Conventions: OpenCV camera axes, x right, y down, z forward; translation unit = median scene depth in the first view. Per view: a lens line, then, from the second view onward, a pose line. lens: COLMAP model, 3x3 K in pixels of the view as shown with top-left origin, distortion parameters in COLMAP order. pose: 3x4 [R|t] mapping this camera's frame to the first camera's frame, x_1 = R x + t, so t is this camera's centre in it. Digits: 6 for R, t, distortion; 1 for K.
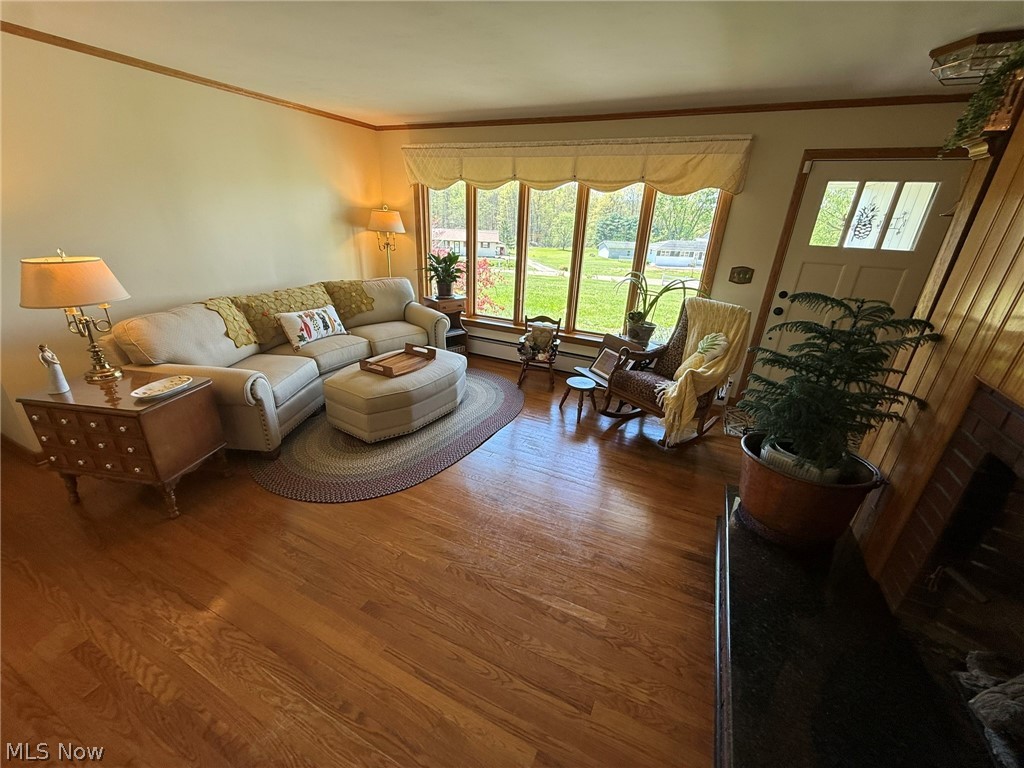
lens RADIAL K [[406.8, 0, 510.0], [0, 406.8, 384.6], [0, 0, 1]] dist [-0.002311, 0.000355]
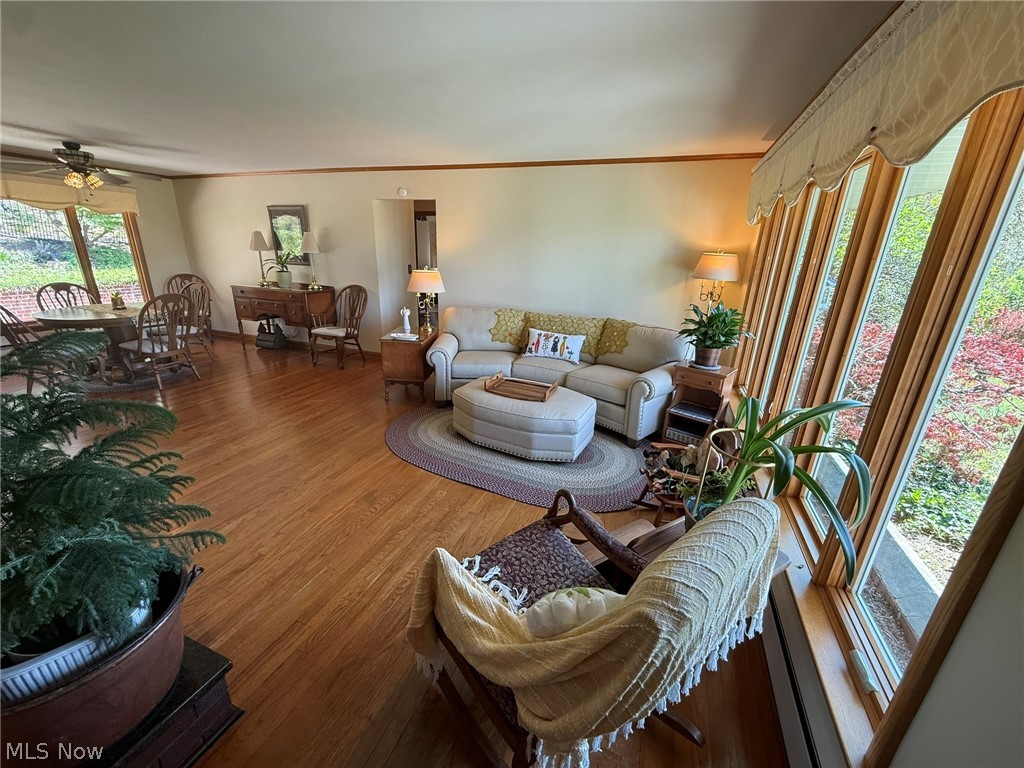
lens RADIAL K [[406.8, 0, 510.0], [0, 406.8, 384.6], [0, 0, 1]] dist [-0.002311, 0.000355]
pose [[0.069417, 0.283330, -0.956507, 1.577258], [-0.417132, 0.879219, 0.230163, -0.644394], [0.906191, 0.383012, 0.179218, 1.758016]]
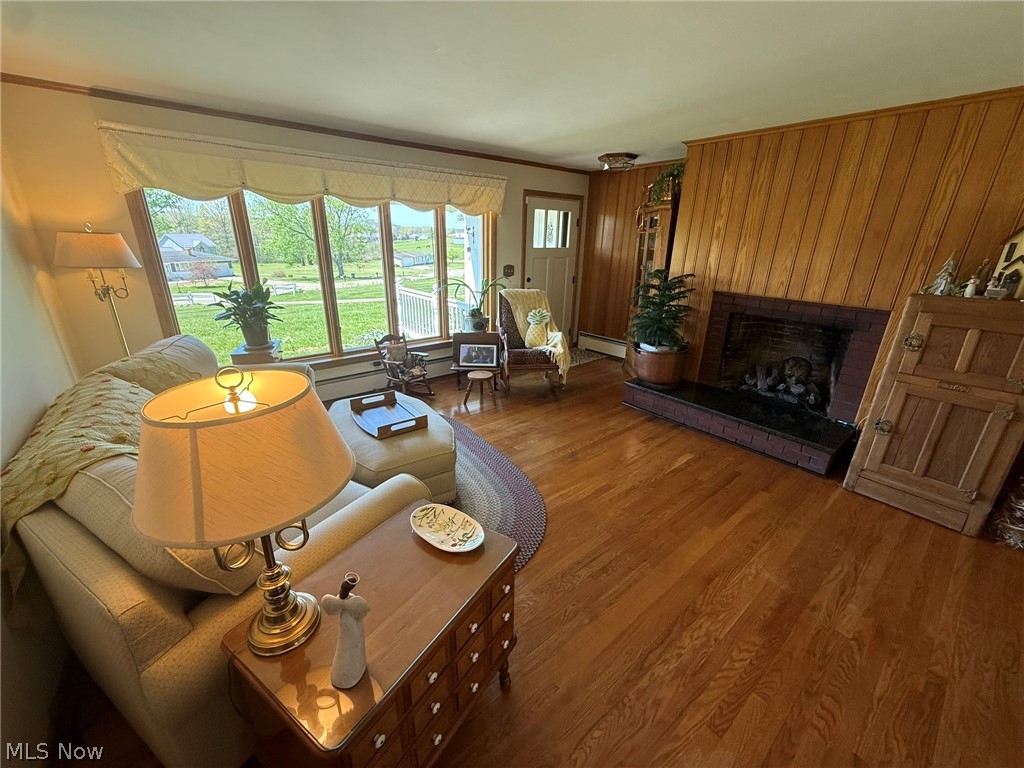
lens RADIAL K [[406.8, 0, 510.0], [0, 406.8, 384.6], [0, 0, 1]] dist [-0.002311, 0.000355]
pose [[0.427025, -0.339635, 0.838032, -0.852618], [0.348424, 0.917019, 0.194105, -0.192257], [-0.834416, 0.209102, 0.509928, 0.369924]]
